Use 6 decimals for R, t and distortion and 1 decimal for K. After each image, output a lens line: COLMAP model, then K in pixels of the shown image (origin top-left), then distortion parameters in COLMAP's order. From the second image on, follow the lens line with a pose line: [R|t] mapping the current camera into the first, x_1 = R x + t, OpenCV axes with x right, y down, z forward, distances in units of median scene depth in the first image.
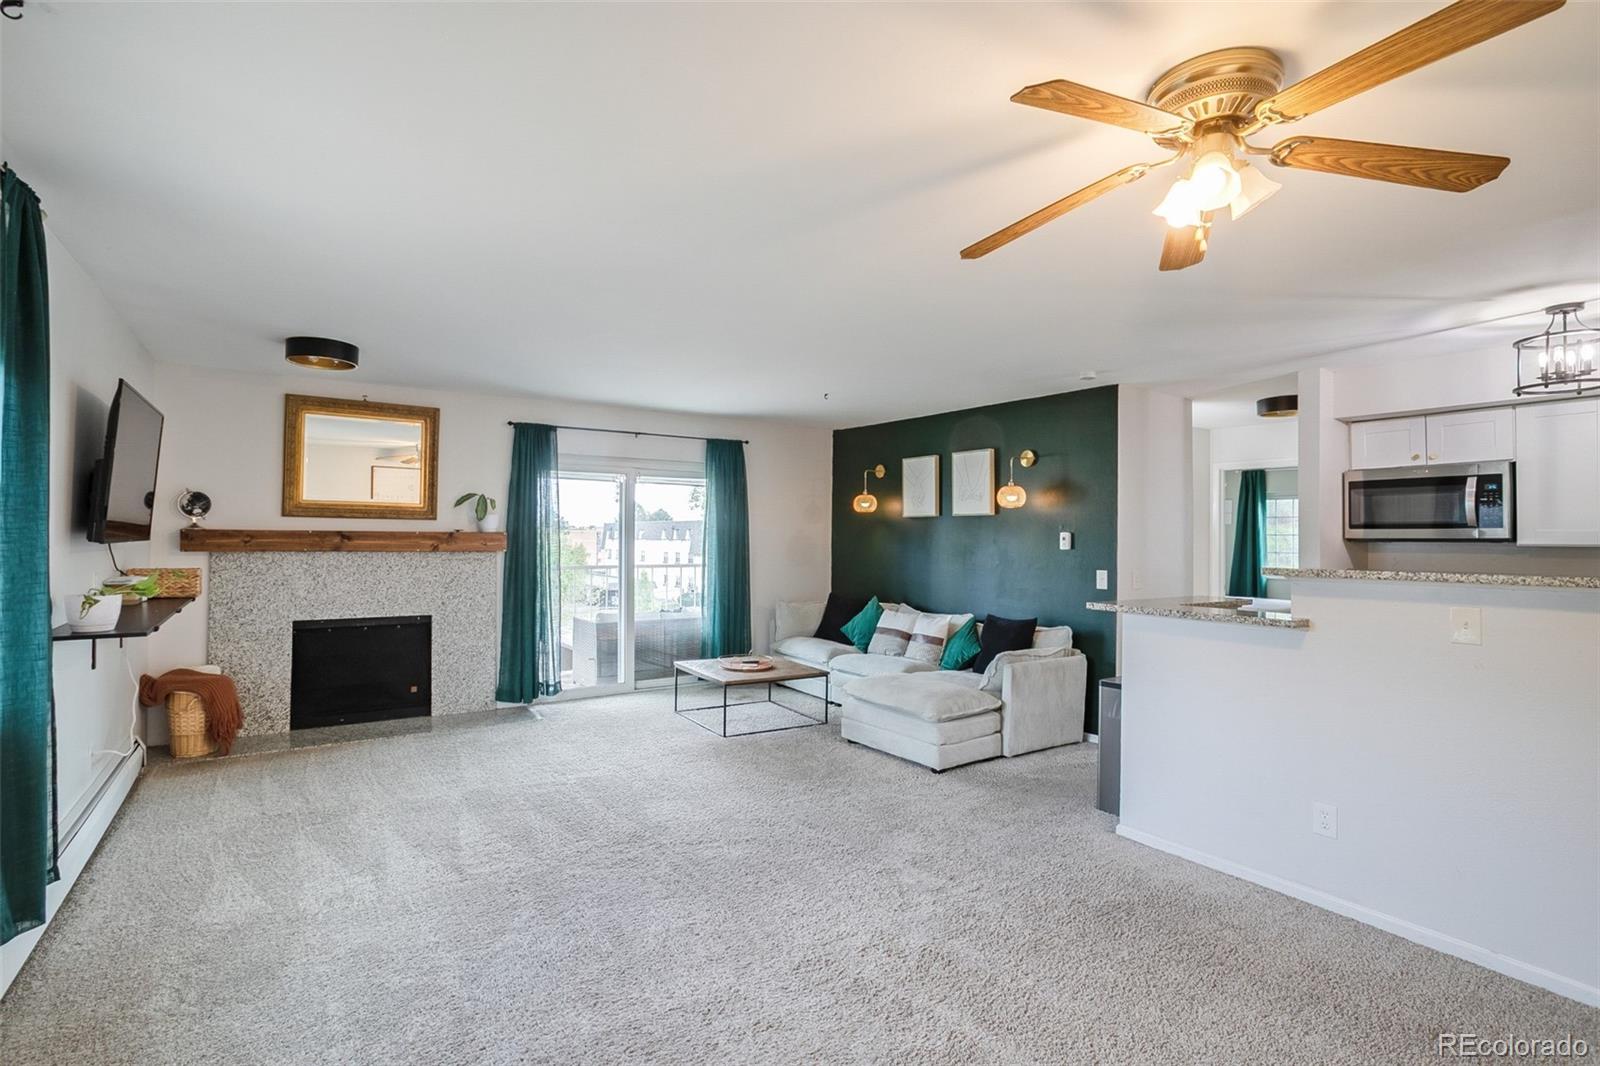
lens RADIAL K [[775.1, 0, 781.9], [0, 775.1, 532.0], [0, 0, 1]] dist [-0.049791, 0.025838]
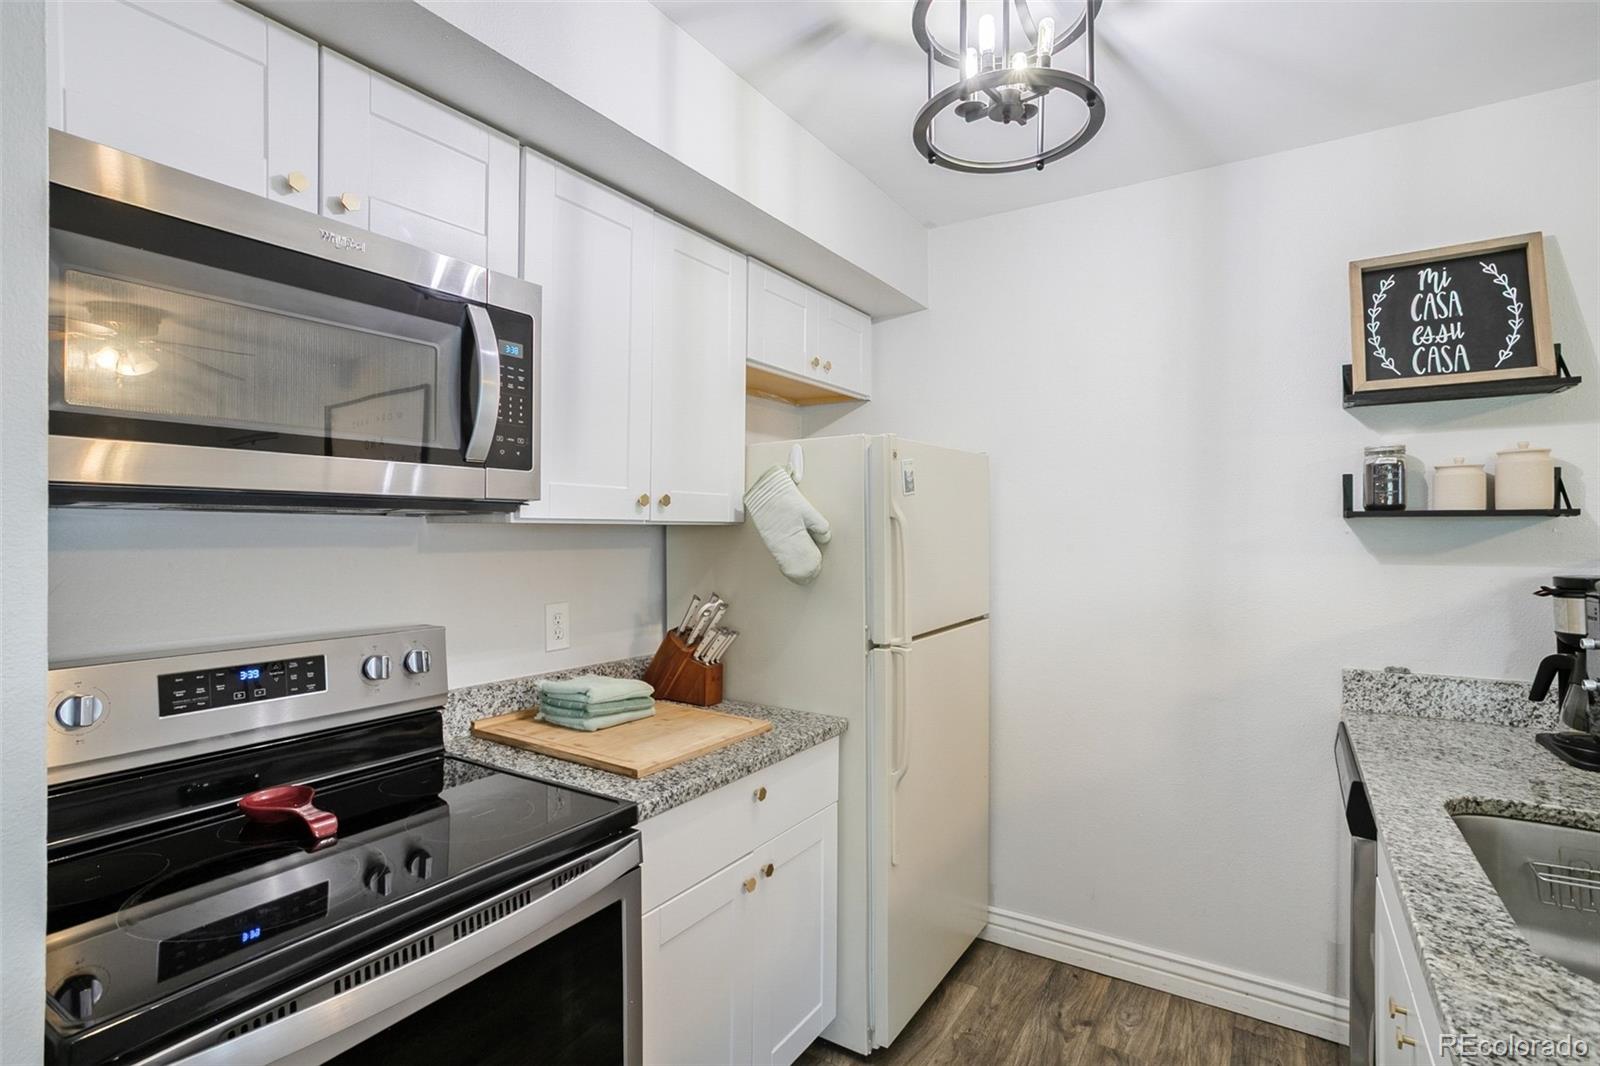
lens RADIAL K [[775.1, 0, 791.1], [0, 775.1, 532.3], [0, 0, 1]] dist [-0.049791, 0.025838]
pose [[-0.416874, -0.008572, 0.908924, 0.402559], [-0.015011, 0.999884, 0.002545, 0.014275], [-0.908840, -0.012583, -0.416954, 0.725972]]
